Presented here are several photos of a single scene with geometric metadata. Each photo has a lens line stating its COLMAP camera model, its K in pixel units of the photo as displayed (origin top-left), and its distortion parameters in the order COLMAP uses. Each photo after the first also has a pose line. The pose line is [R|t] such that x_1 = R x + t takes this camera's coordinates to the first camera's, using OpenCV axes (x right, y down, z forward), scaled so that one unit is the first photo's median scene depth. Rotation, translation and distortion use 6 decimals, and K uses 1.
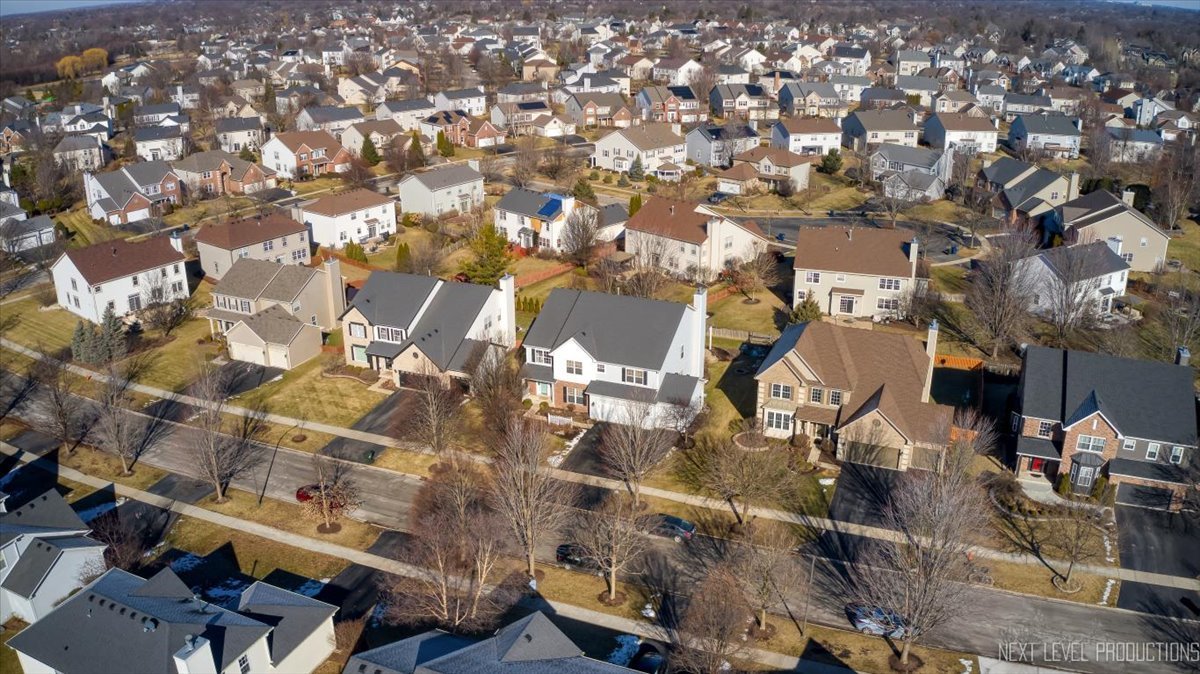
lens RADIAL K [[939.0, 0, 600.0], [0, 939.0, 337.0], [0, 0, 1]] dist [-0.184132, 0.005557]
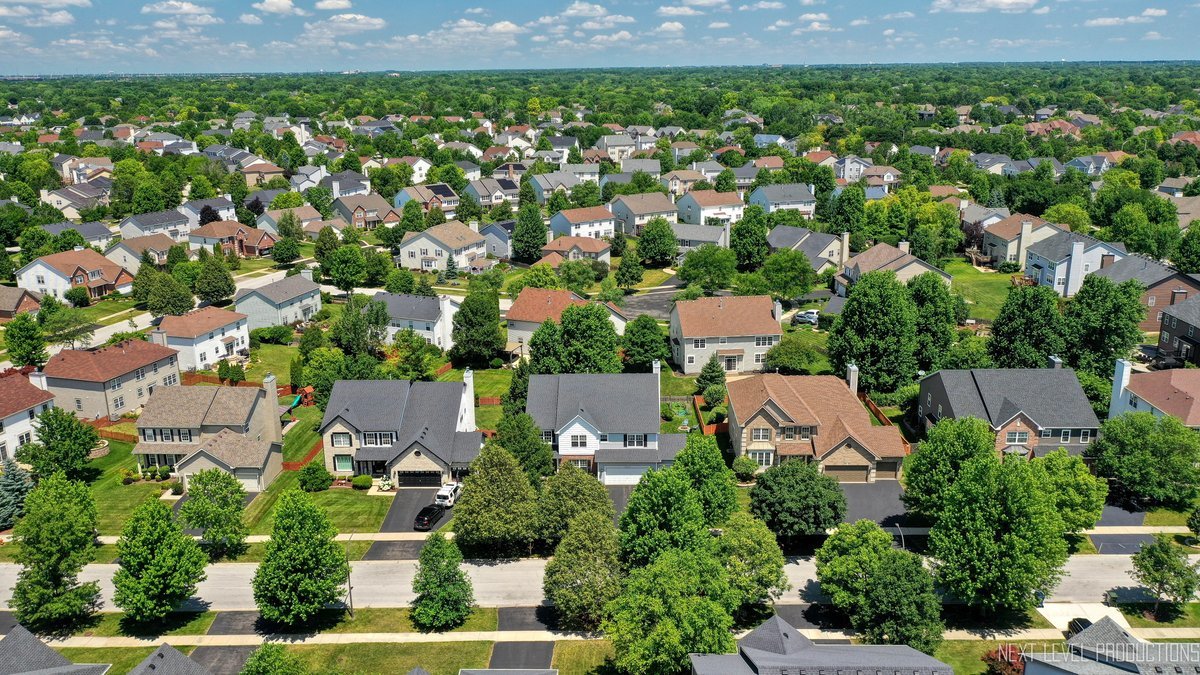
lens RADIAL K [[932.0, 0, 600.0], [0, 932.0, 337.5], [0, 0, 1]] dist [-0.005535, -0.002159]
pose [[0.934749, -0.104806, 0.339500, -0.333109], [0.136658, 0.988053, -0.071242, -0.006521], [-0.327977, 0.112989, 0.937904, -0.064310]]
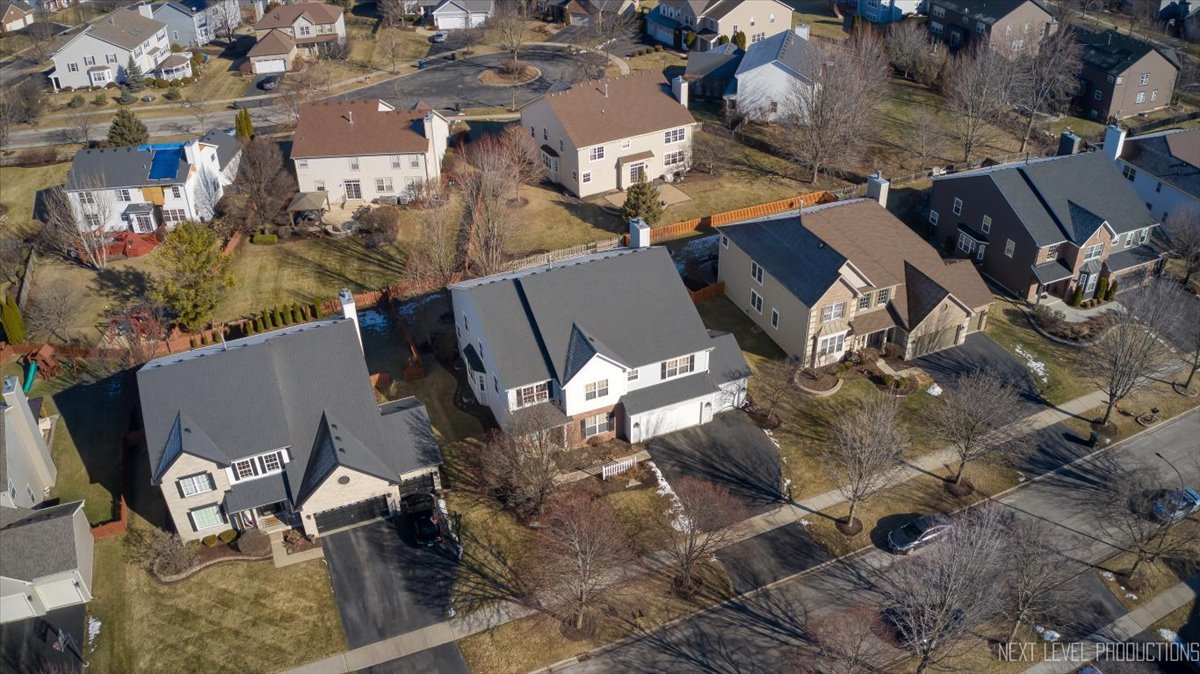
lens RADIAL K [[939.0, 0, 600.0], [0, 939.0, 337.0], [0, 0, 1]] dist [-0.184132, 0.005557]
pose [[0.707447, -0.399164, 0.583255, -0.373809], [0.271670, 0.915424, 0.296975, -0.188208], [-0.652468, -0.051641, 0.756055, 0.426927]]
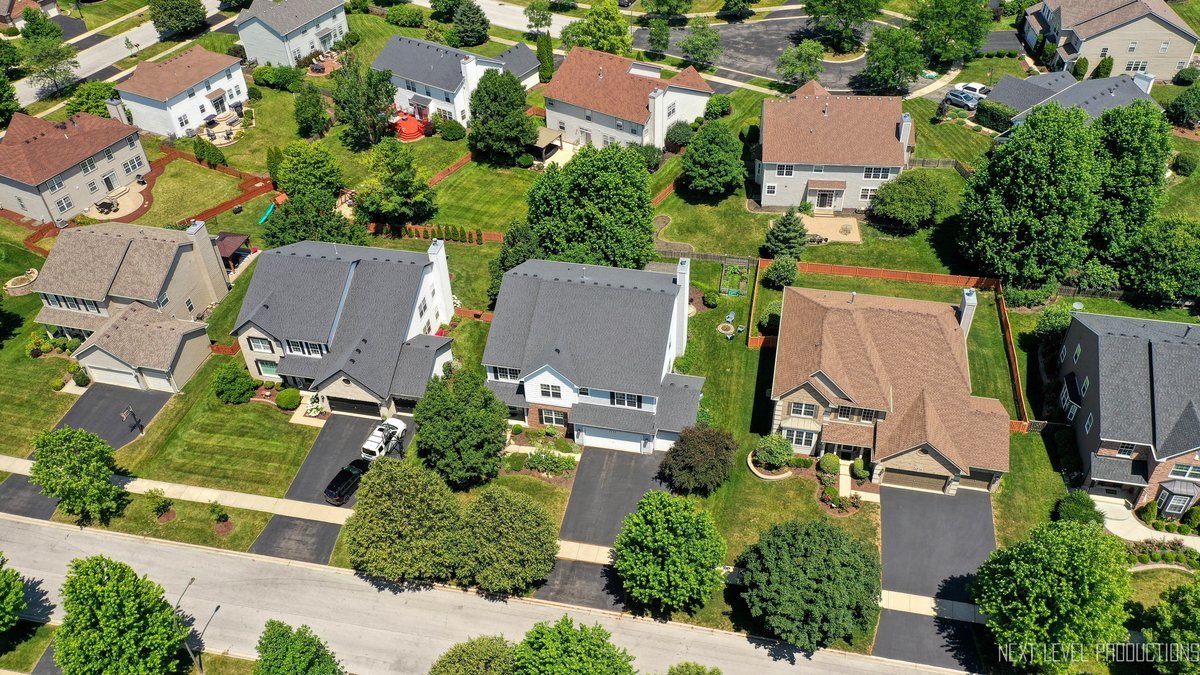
lens RADIAL K [[939.2, 0, 604.2], [0, 939.2, 334.5], [0, 0, 1]] dist [-0.001591, 0.003768]
pose [[0.984218, -0.130093, 0.119962, -0.066648], [0.085221, 0.942564, 0.322973, -0.252041], [-0.155088, -0.307652, 0.938775, 0.202595]]
